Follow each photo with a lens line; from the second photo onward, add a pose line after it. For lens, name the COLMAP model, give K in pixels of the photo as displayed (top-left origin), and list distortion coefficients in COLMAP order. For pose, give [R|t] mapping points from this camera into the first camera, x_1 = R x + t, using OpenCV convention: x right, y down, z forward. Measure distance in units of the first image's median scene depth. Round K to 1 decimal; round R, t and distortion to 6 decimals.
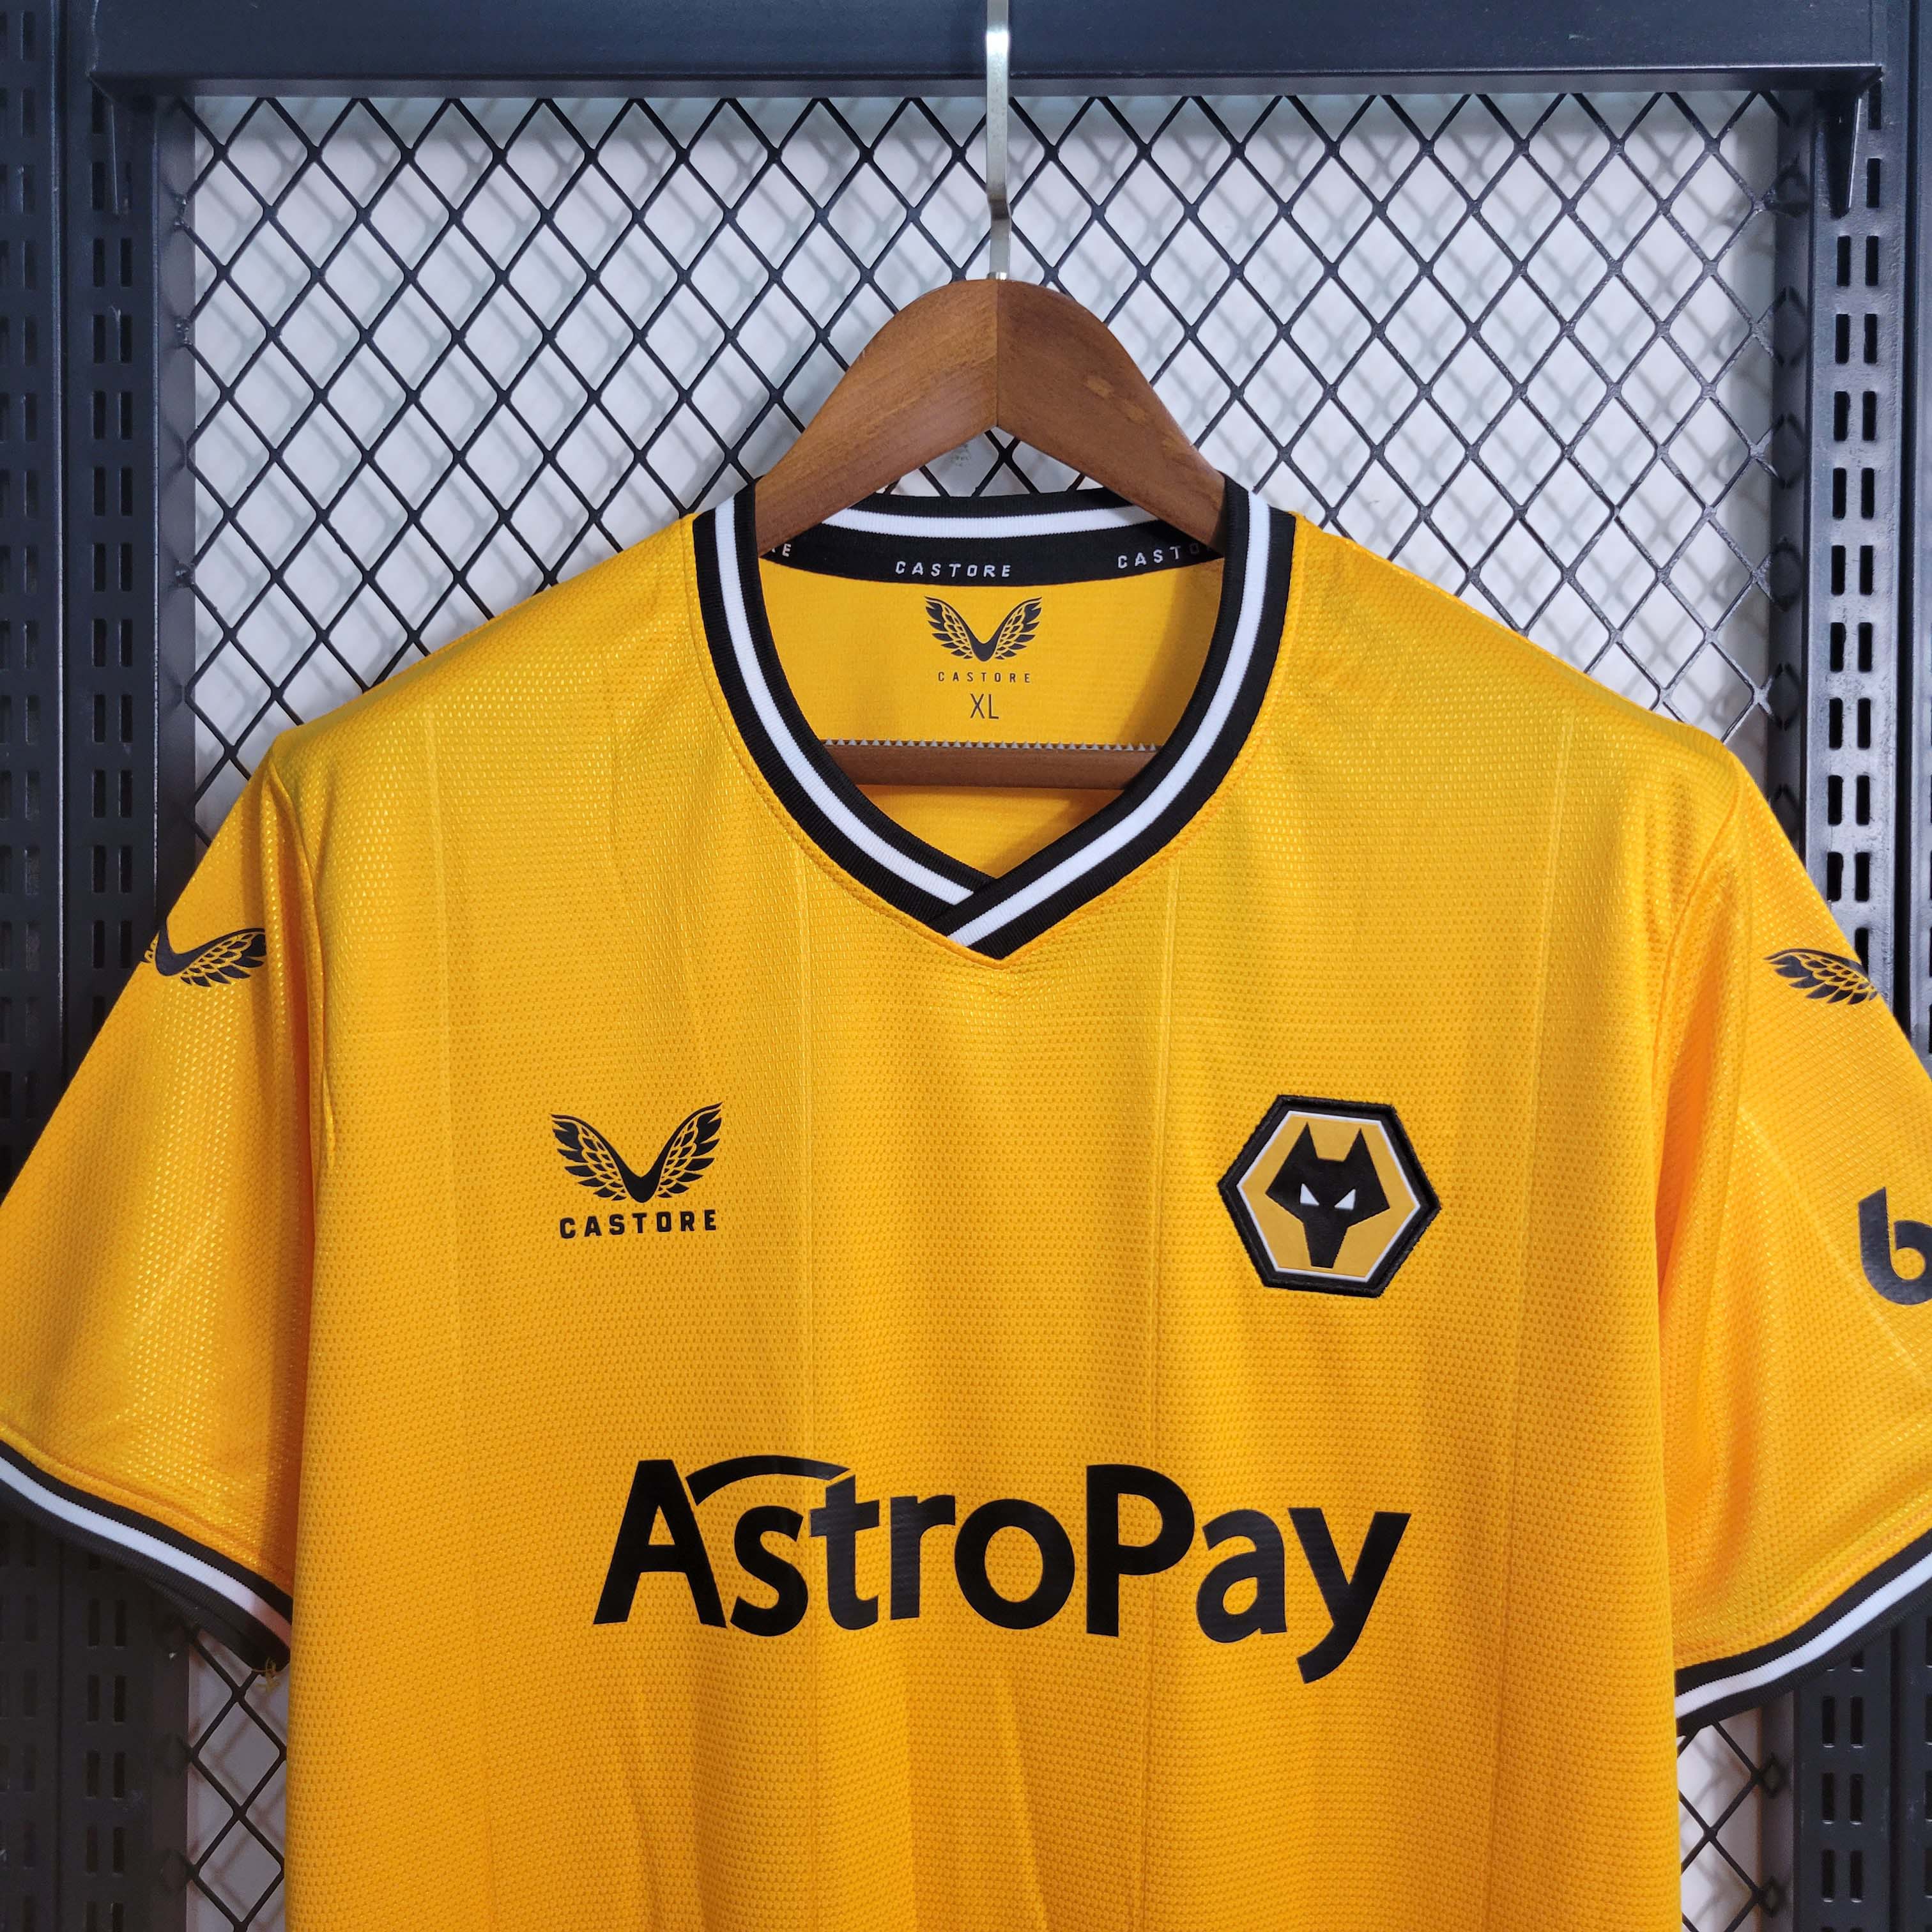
lens RADIAL K [[1537.7, 0, 964.4], [0, 1537.7, 914.9], [0, 0, 1]] dist [-0.032998, 0.002089]
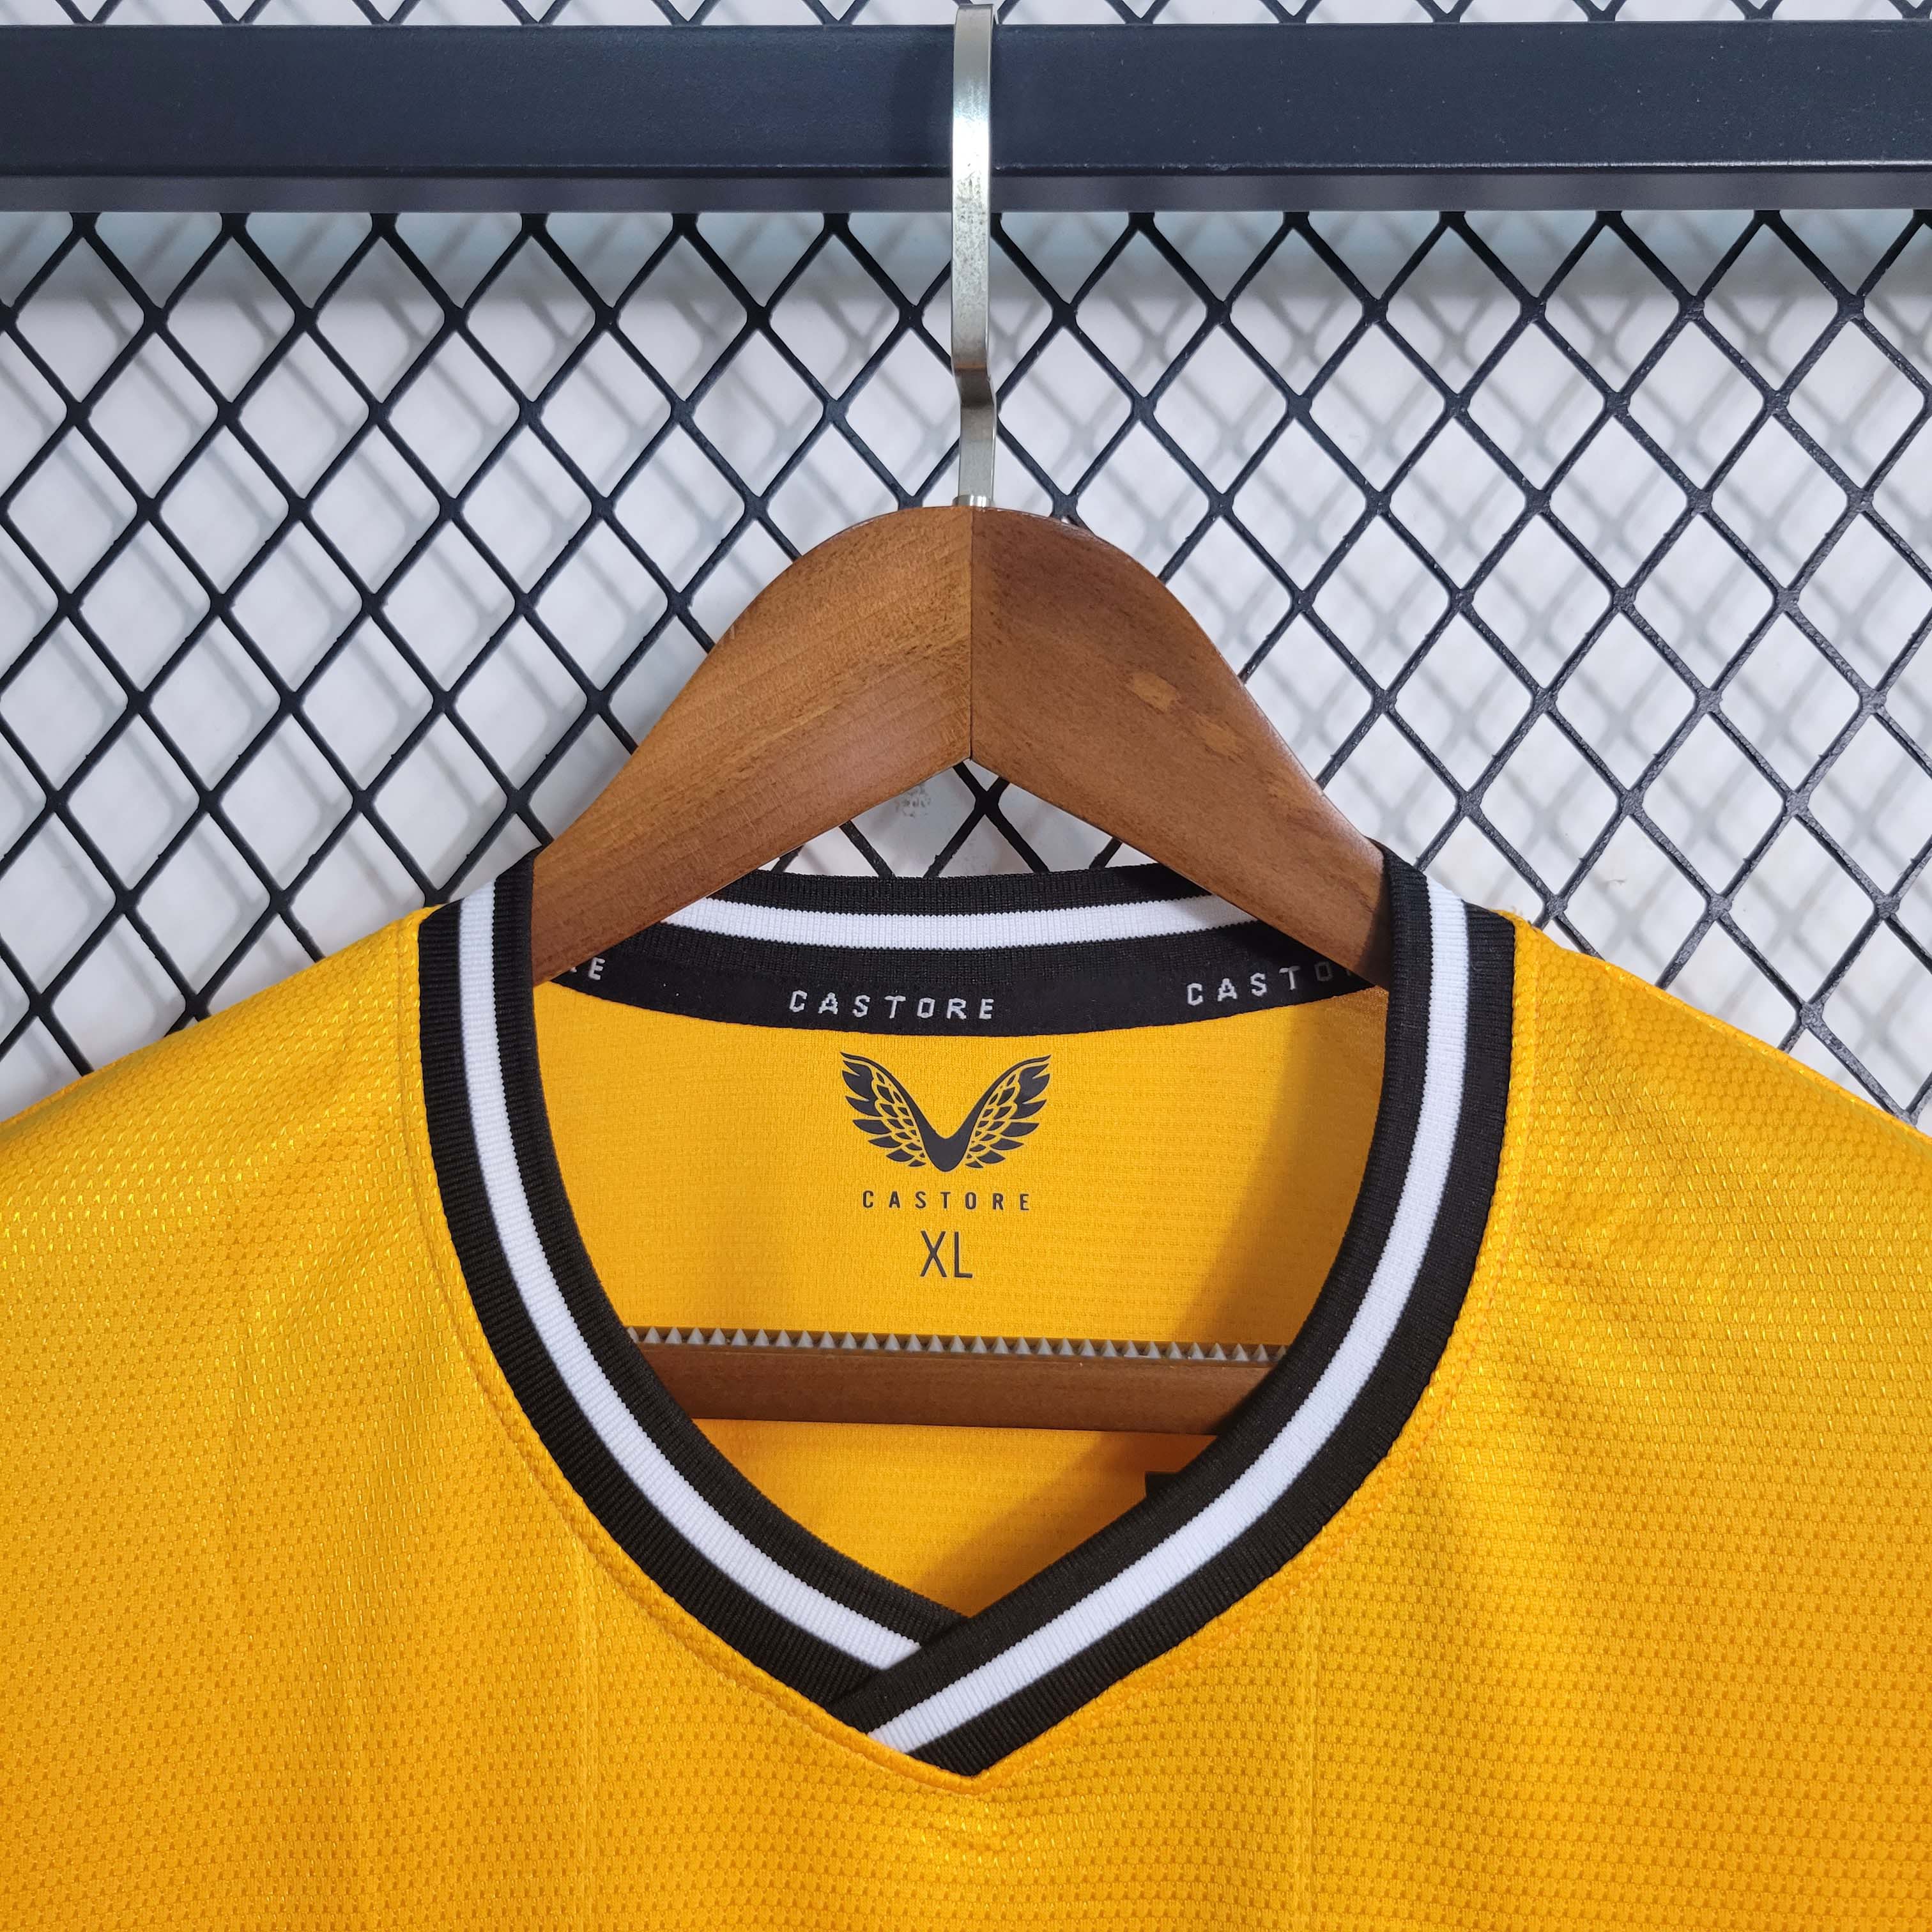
lens RADIAL K [[1537.7, 0, 965.7], [0, 1537.7, 964.0], [0, 0, 1]] dist [-0.032998, 0.002089]
pose [[0.999987, 0.004584, 0.002319, 0.018226], [-0.004195, 0.989176, -0.146674, -0.158448], [-0.002966, 0.146662, 0.989182, 0.444799]]
